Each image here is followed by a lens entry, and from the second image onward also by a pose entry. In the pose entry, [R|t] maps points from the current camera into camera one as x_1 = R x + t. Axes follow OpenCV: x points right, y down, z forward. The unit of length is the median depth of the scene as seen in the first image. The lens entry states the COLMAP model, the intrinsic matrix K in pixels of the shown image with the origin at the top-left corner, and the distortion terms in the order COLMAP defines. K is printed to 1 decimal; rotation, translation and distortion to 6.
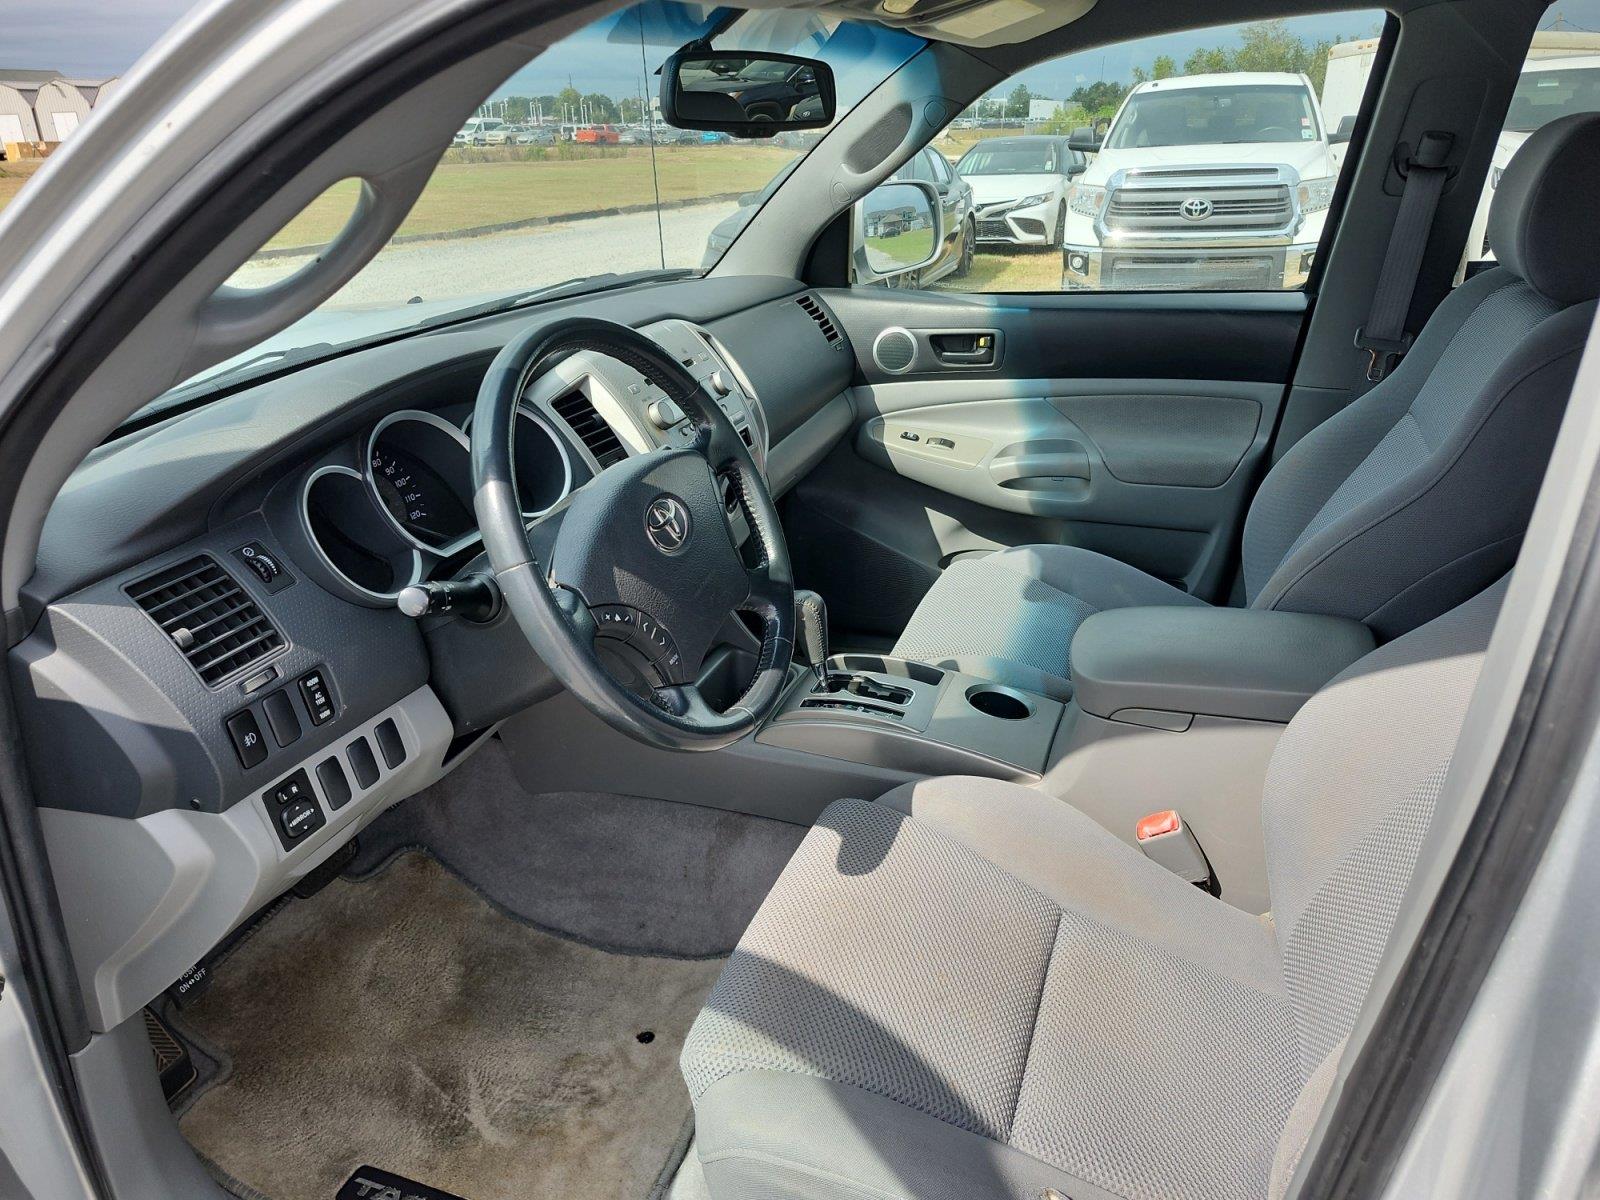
lens RADIAL K [[1101.4, 0, 800.0], [0, 1101.4, 600.0], [0, 0, 1]] dist [0.093286, -0.106469]
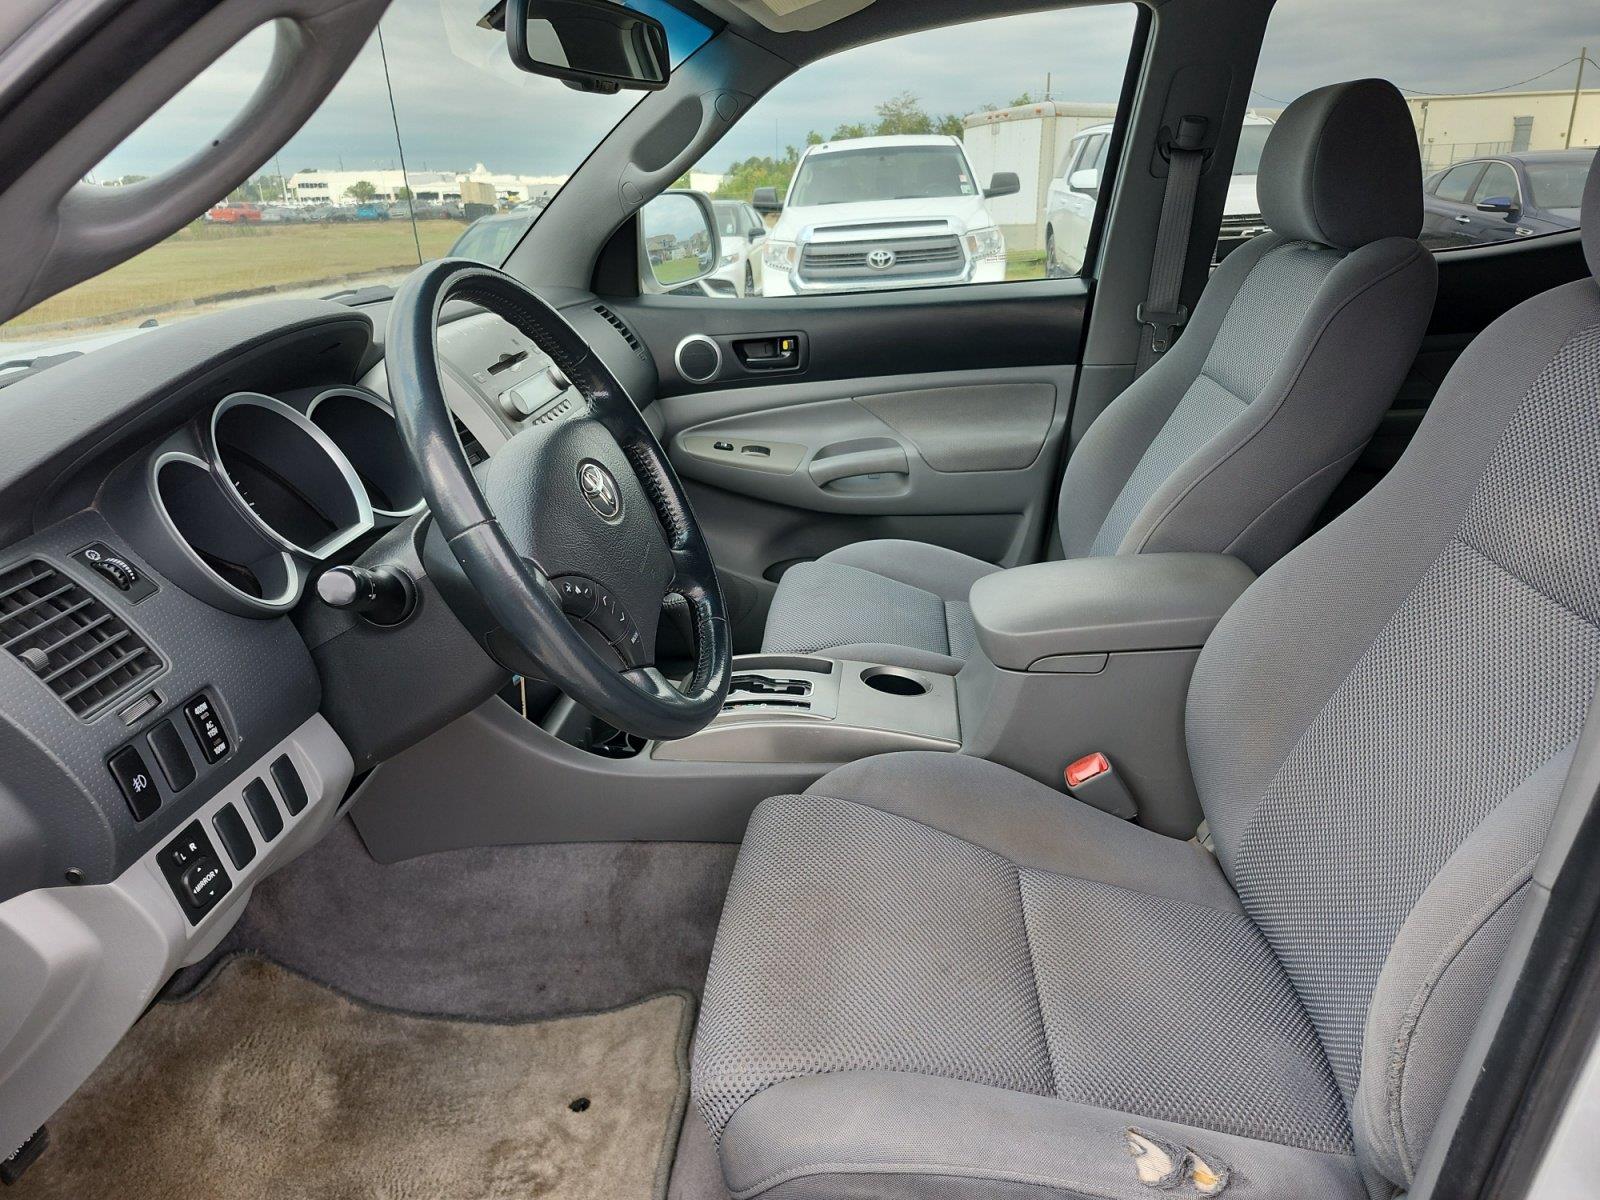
lens RADIAL K [[1104.8, 0, 798.6], [0, 1104.8, 622.5], [0, 0, 1]] dist [0.079596, -0.089156]
pose [[0.961066, -0.114075, 0.251671, -0.150118], [0.124426, 0.991900, -0.025549, 0.058099], [-0.246718, 0.055868, 0.967475, 0.081069]]
